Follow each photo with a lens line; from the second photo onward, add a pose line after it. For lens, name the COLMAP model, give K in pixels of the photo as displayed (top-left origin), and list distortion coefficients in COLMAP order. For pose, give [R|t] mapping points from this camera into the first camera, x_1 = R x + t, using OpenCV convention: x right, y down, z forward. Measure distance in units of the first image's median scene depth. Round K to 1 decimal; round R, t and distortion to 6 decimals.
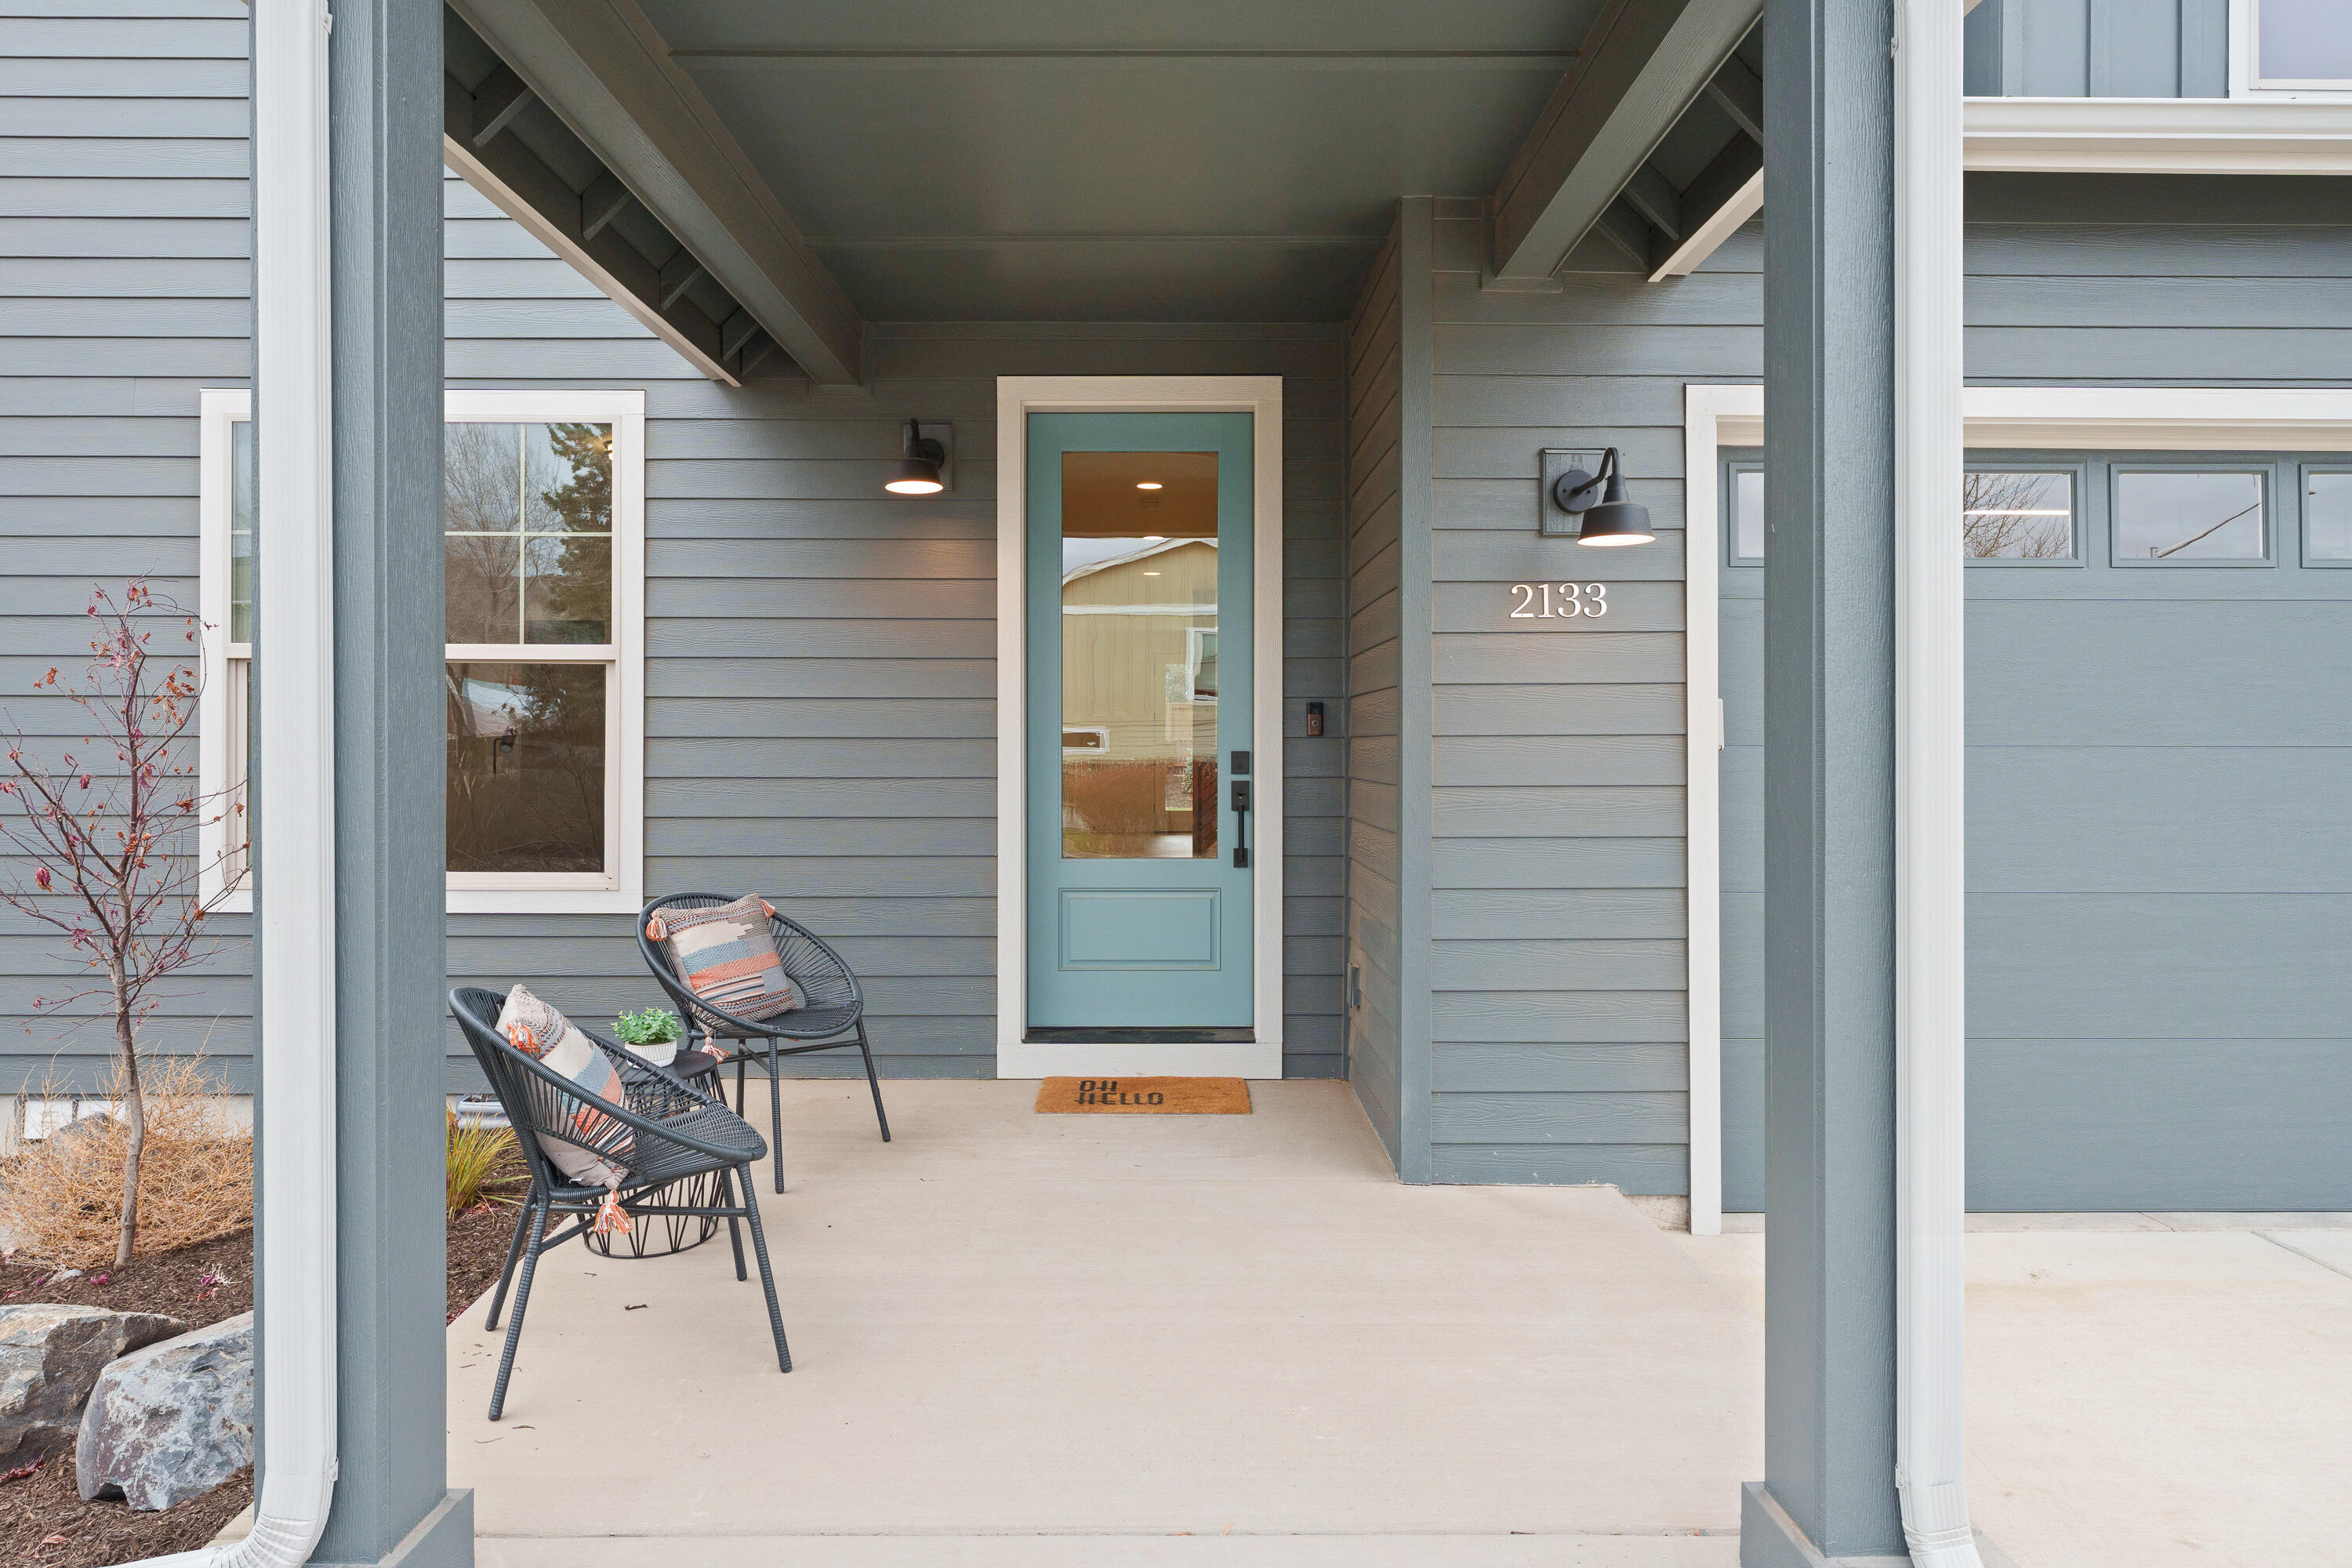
lens RADIAL K [[1413.1, 0, 1175.7], [0, 1413.1, 763.8], [0, 0, 1]] dist [-0.004414, -0.001434]
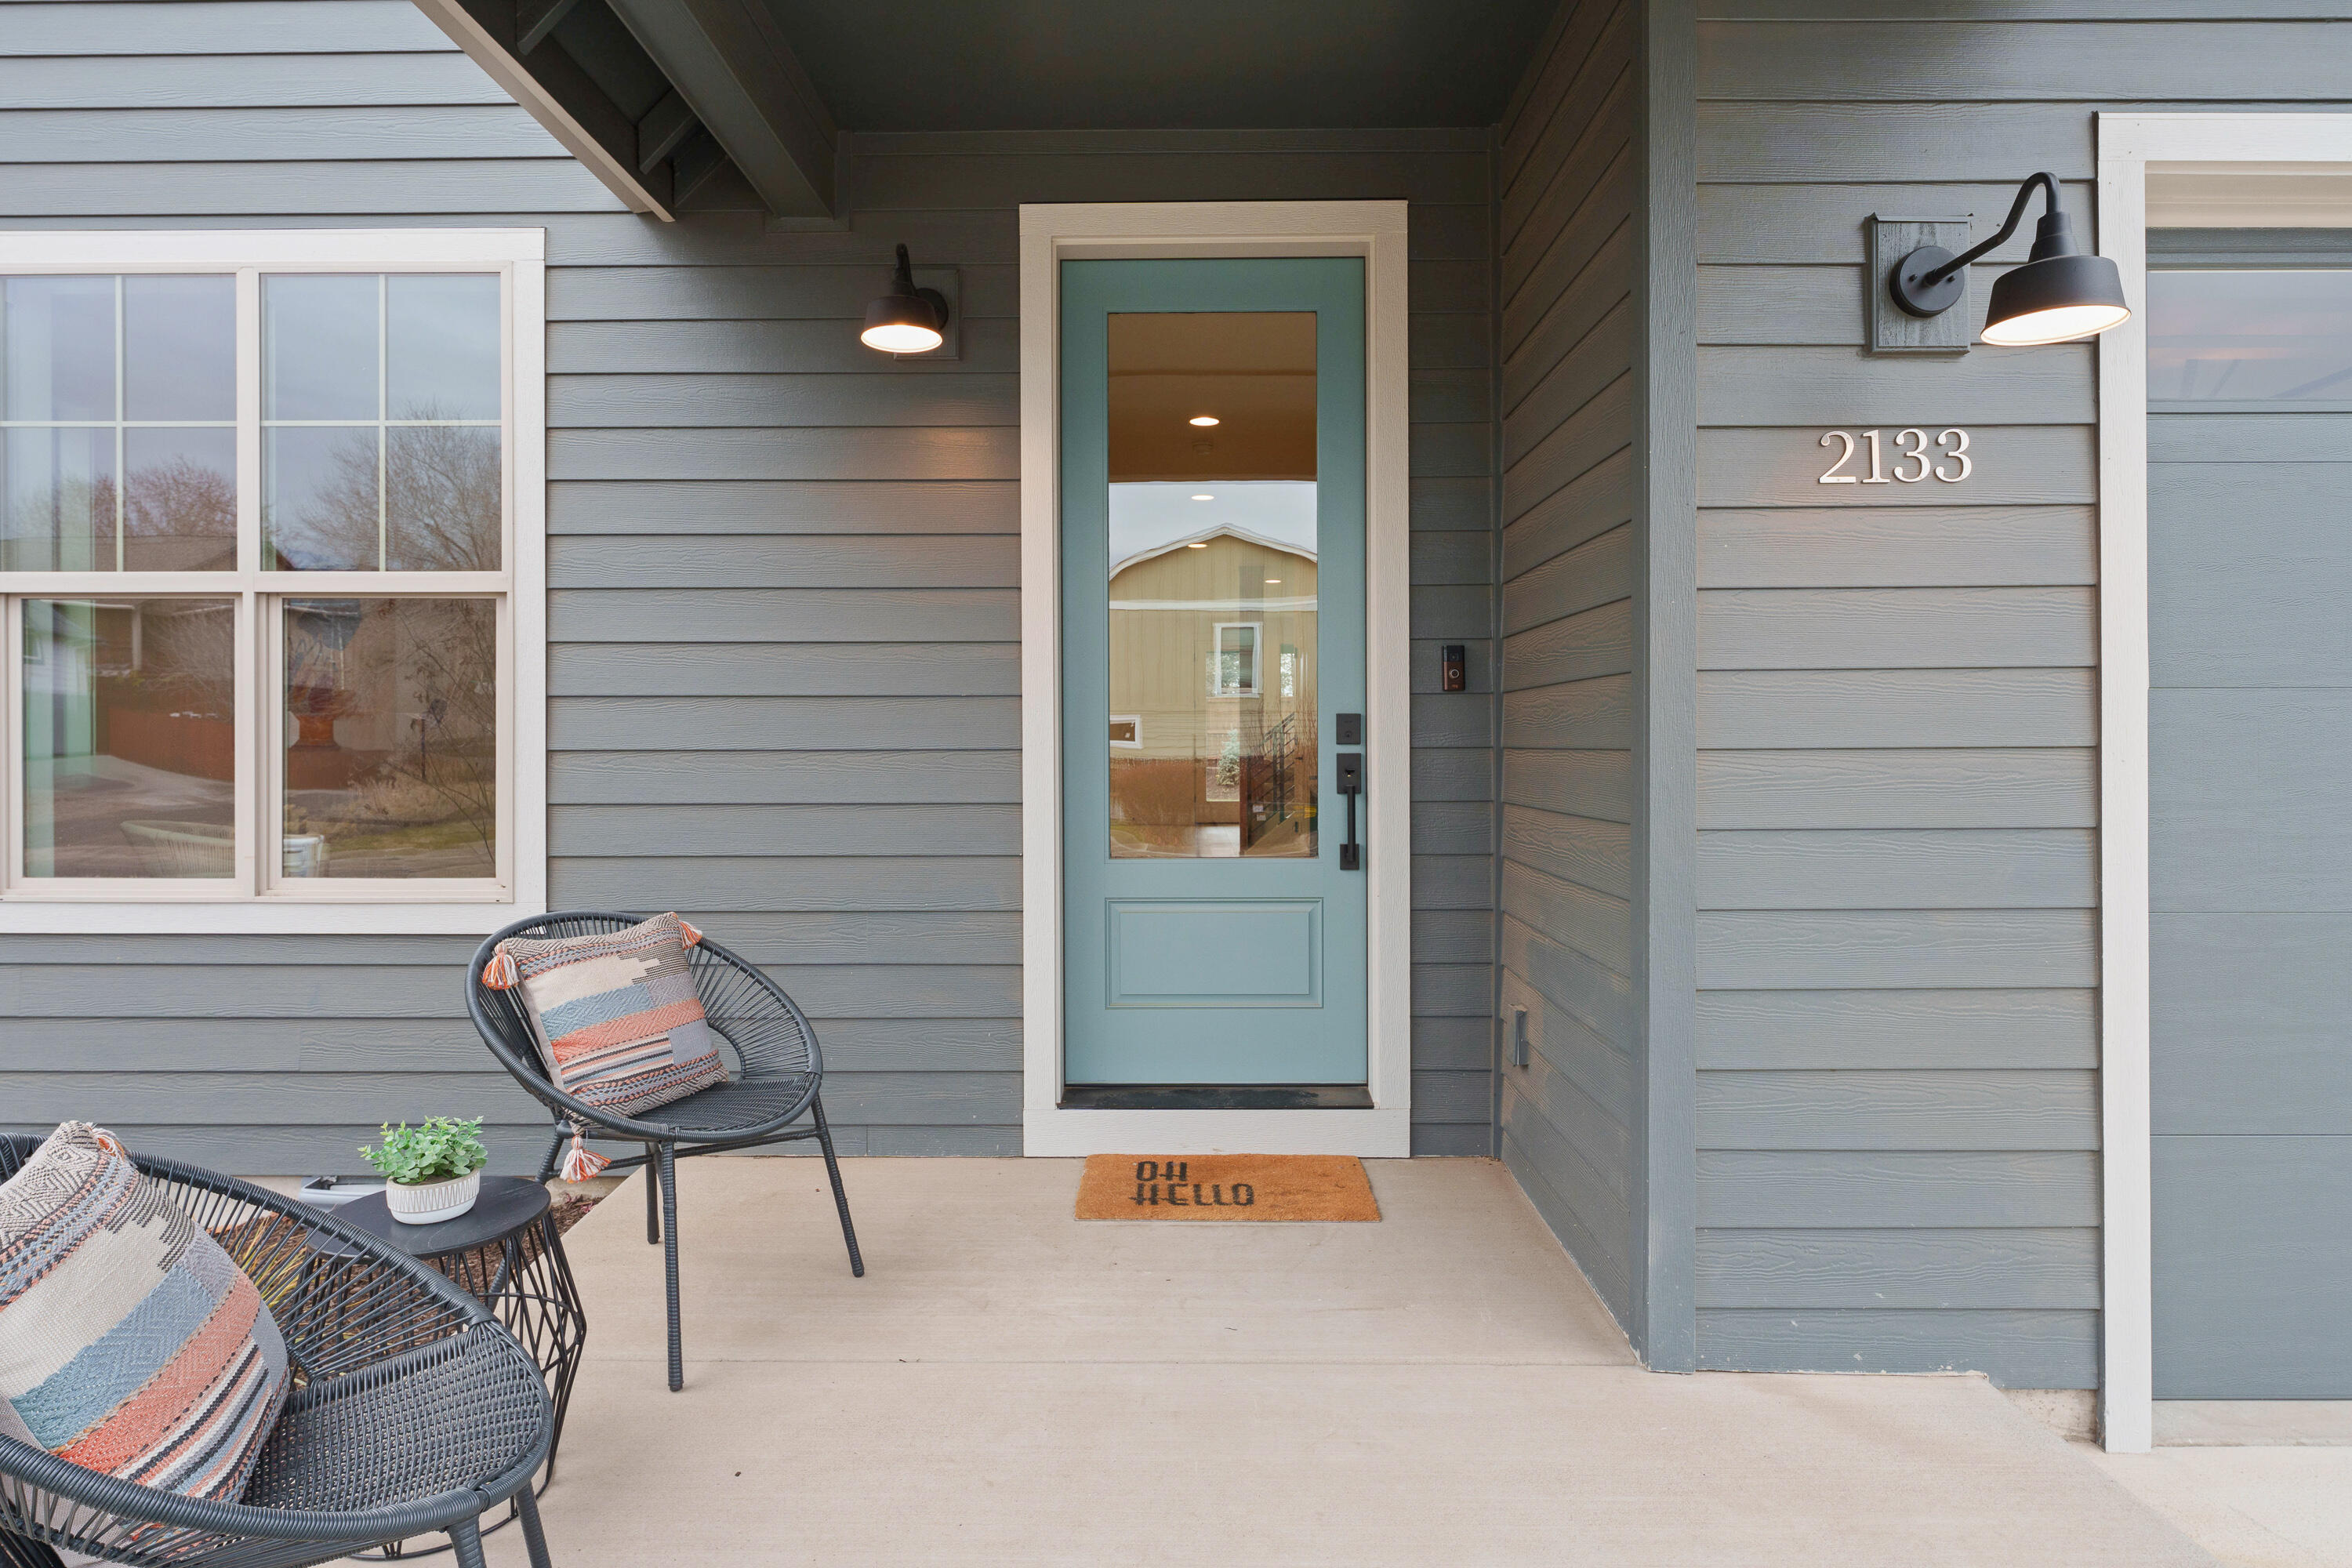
lens RADIAL K [[1326.1, 0, 1180.3], [0, 1326.1, 776.0], [0, 0, 1]] dist [-0.014272, -0.001092]
pose [[0.999817, -0.002889, -0.018915, -0.031675], [0.003120, 0.999921, 0.012196, 0.015957], [0.018879, -0.012253, 0.999747, 0.321111]]
